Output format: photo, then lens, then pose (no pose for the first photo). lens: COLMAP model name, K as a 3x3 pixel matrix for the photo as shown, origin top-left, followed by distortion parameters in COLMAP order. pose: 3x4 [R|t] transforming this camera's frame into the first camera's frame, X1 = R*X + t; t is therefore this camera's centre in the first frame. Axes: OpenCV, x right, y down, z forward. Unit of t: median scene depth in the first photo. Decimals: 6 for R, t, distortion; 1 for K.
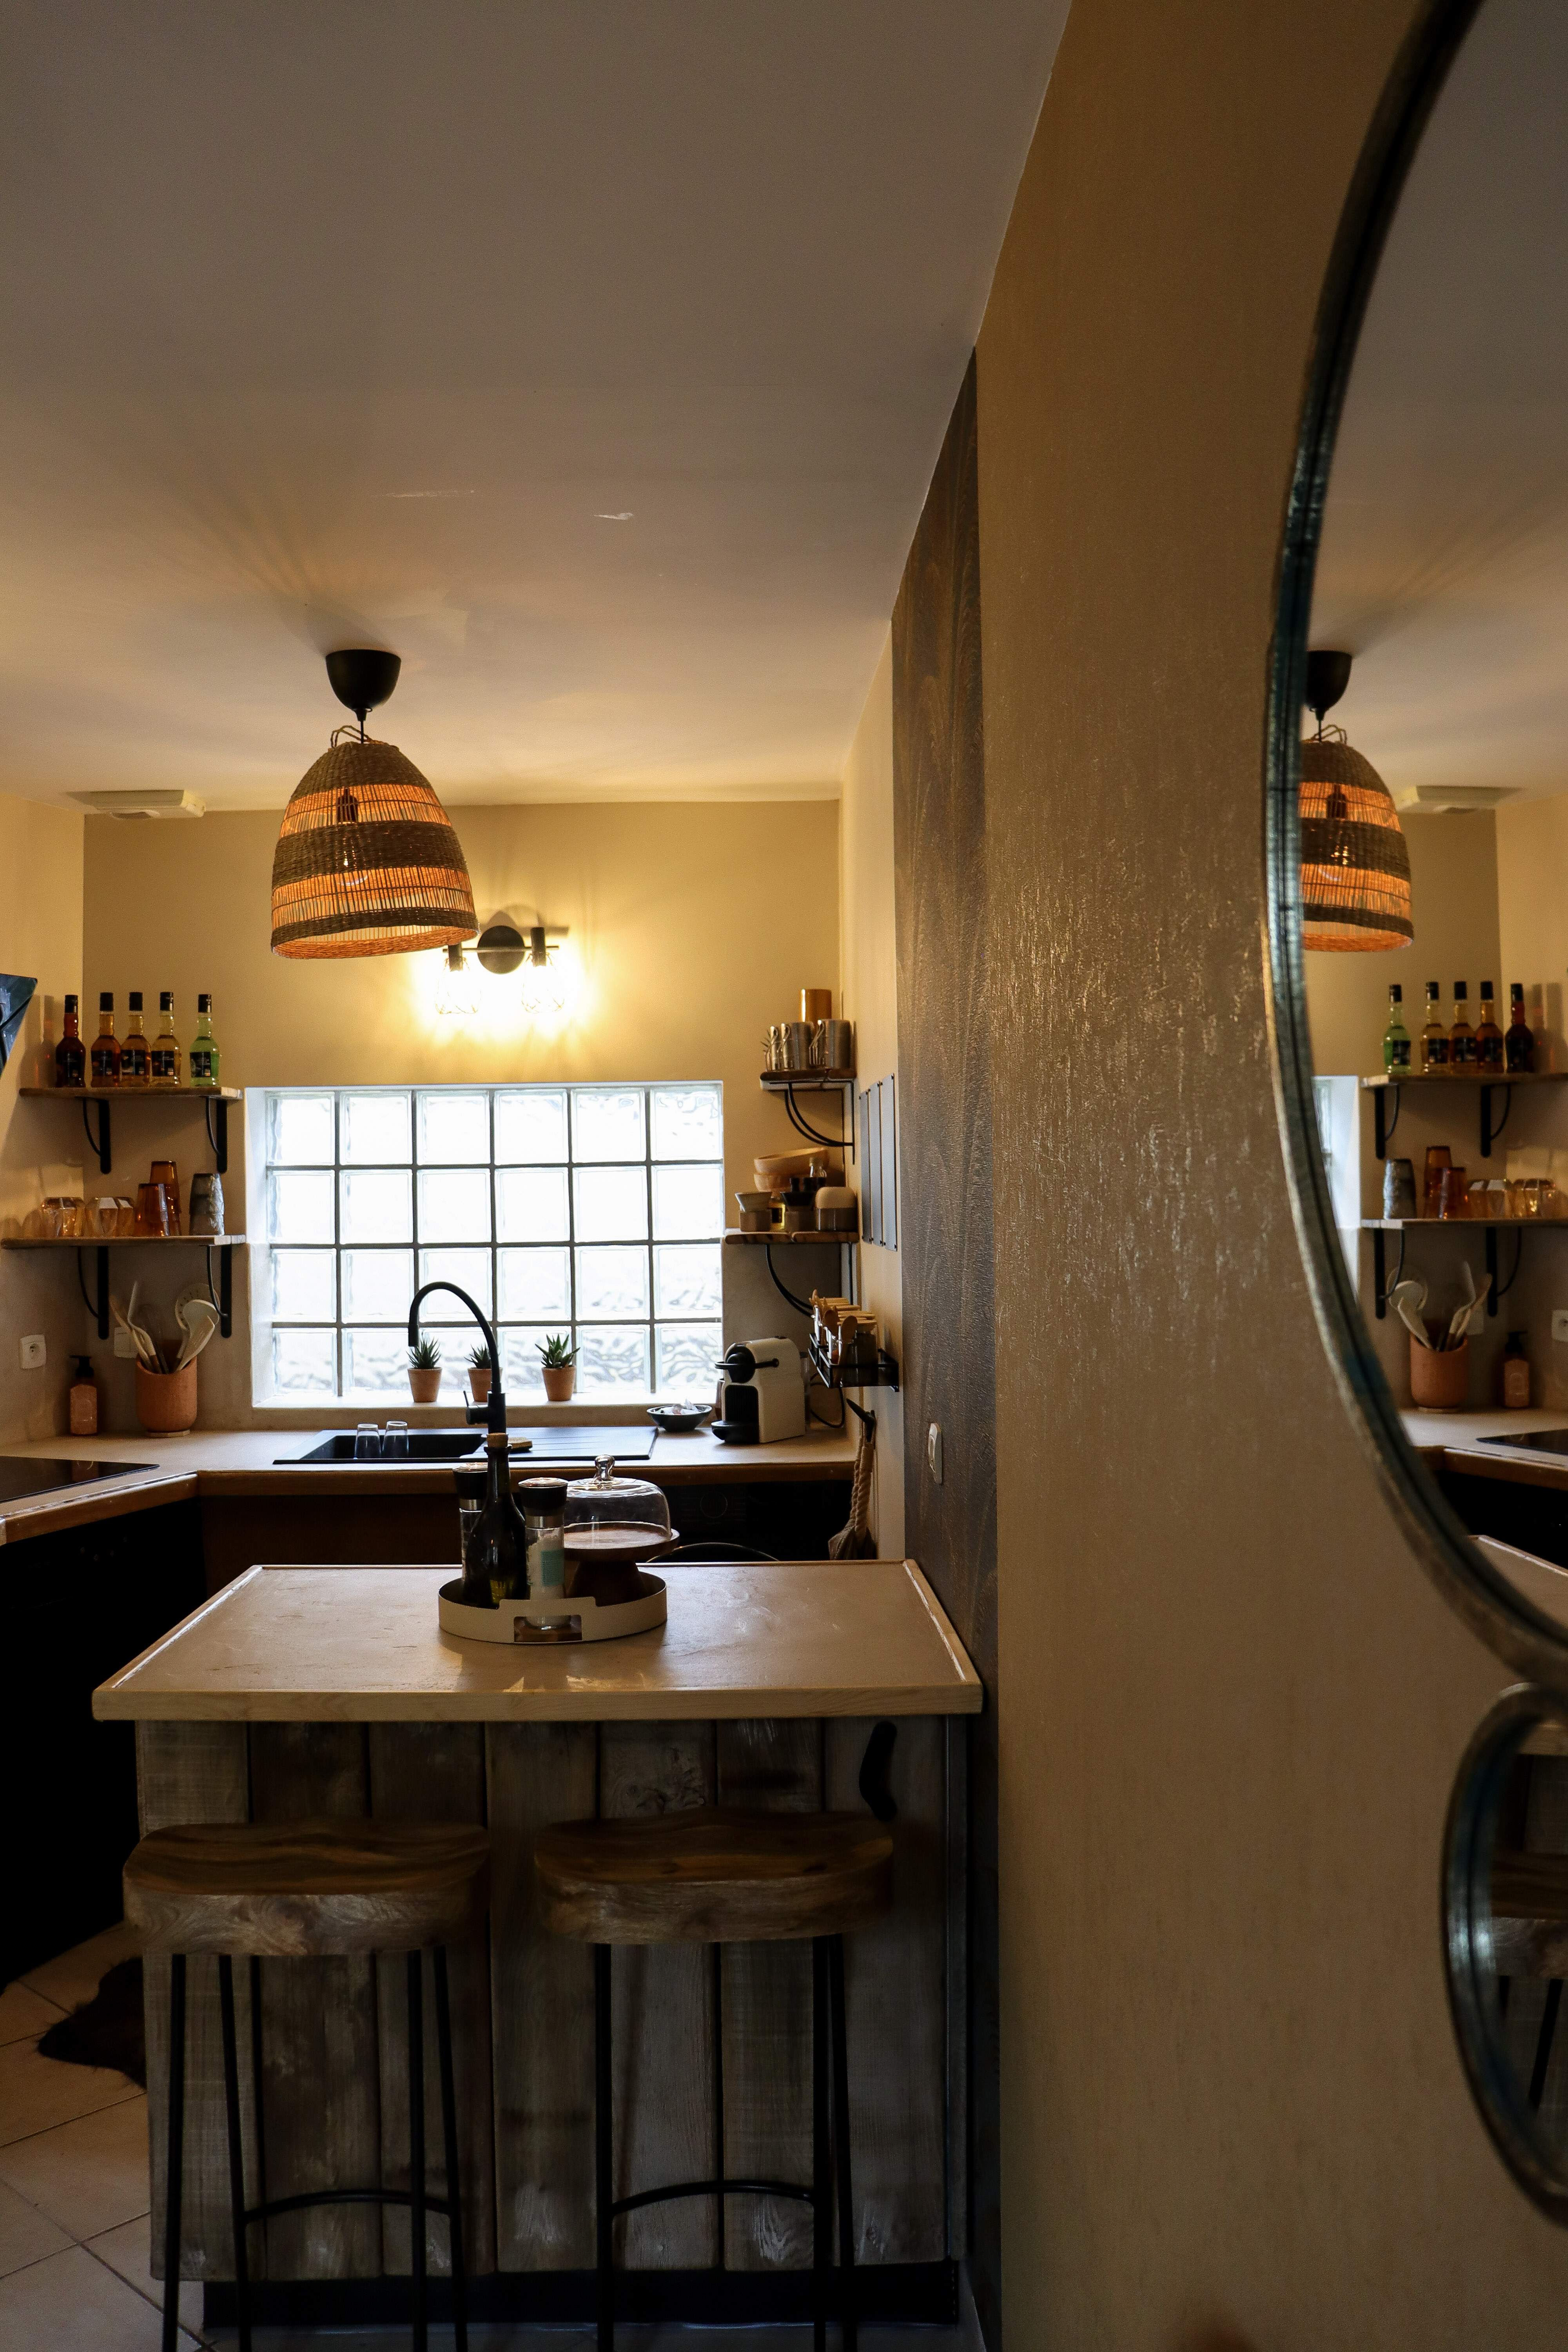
lens RADIAL K [[1859.6, 0, 795.5], [0, 1859.6, 1160.3], [0, 0, 1]] dist [-0.180069, 0.149505]
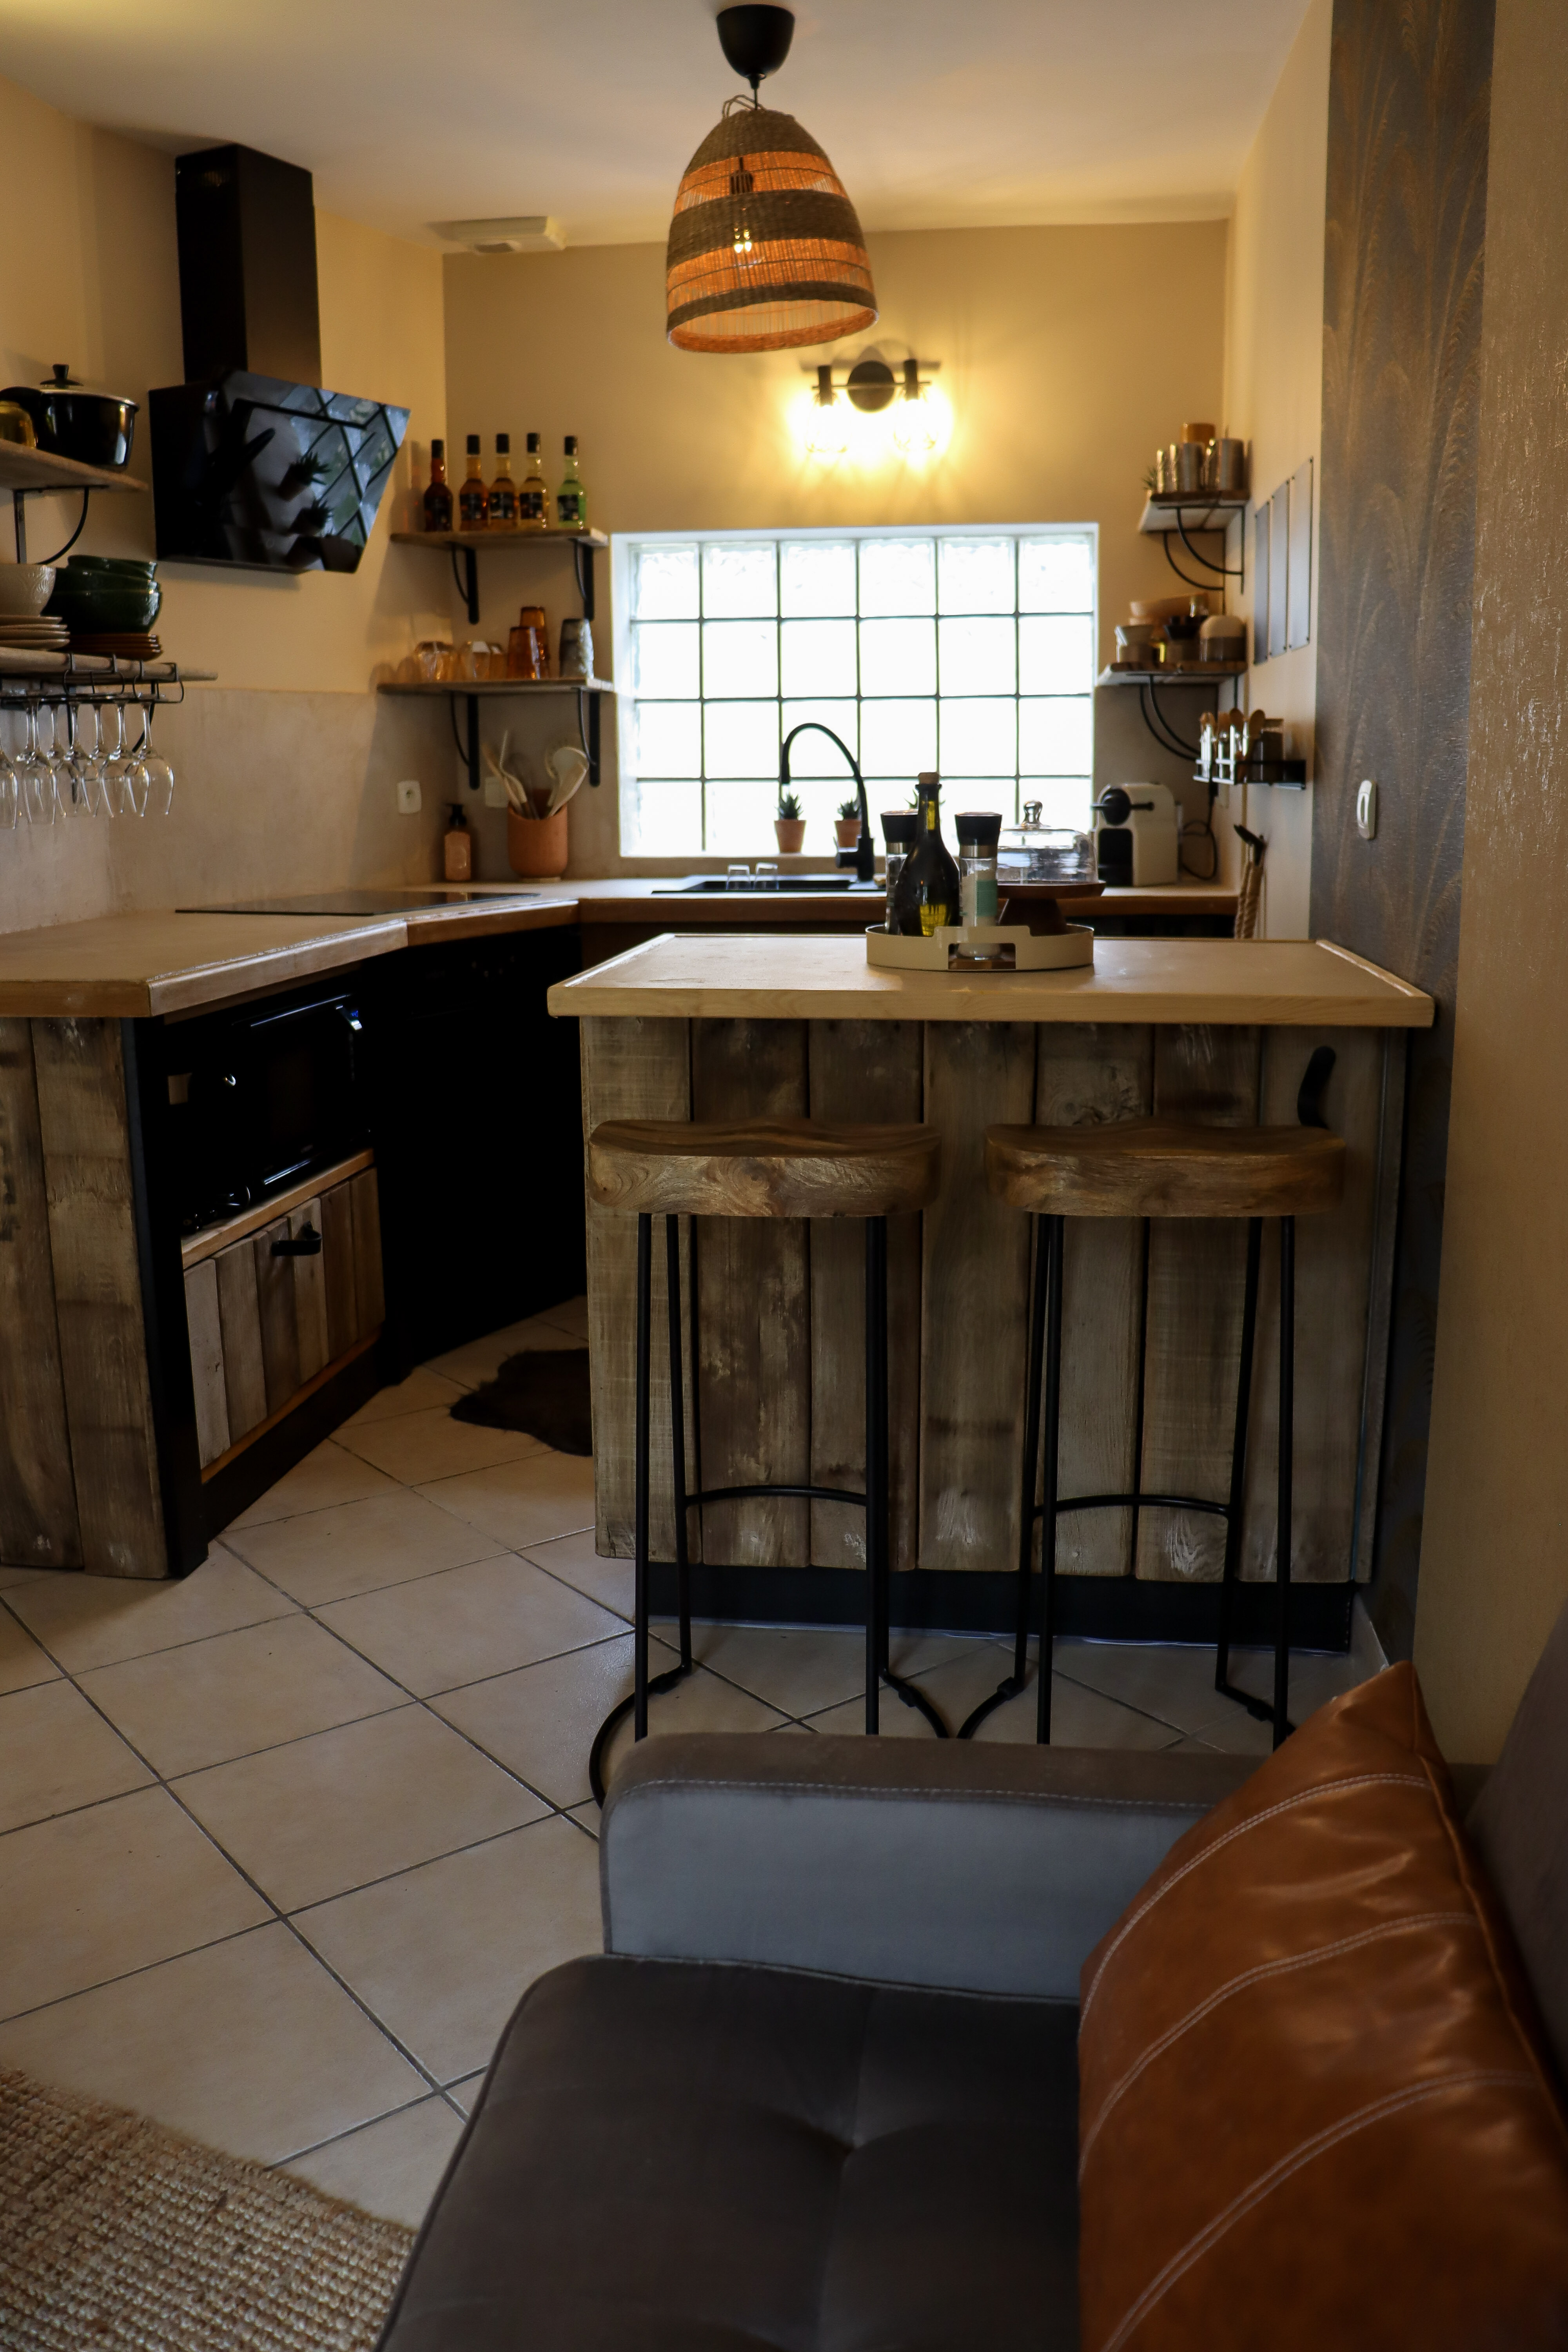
lens RADIAL K [[1859.6, 0, 795.5], [0, 1859.6, 1160.3], [0, 0, 1]] dist [-0.180069, 0.149505]
pose [[0.988551, 0.034695, -0.146842, -0.080645], [-0.002437, 0.976748, 0.214377, 0.142883], [0.150865, -0.211565, 0.965650, -0.017101]]
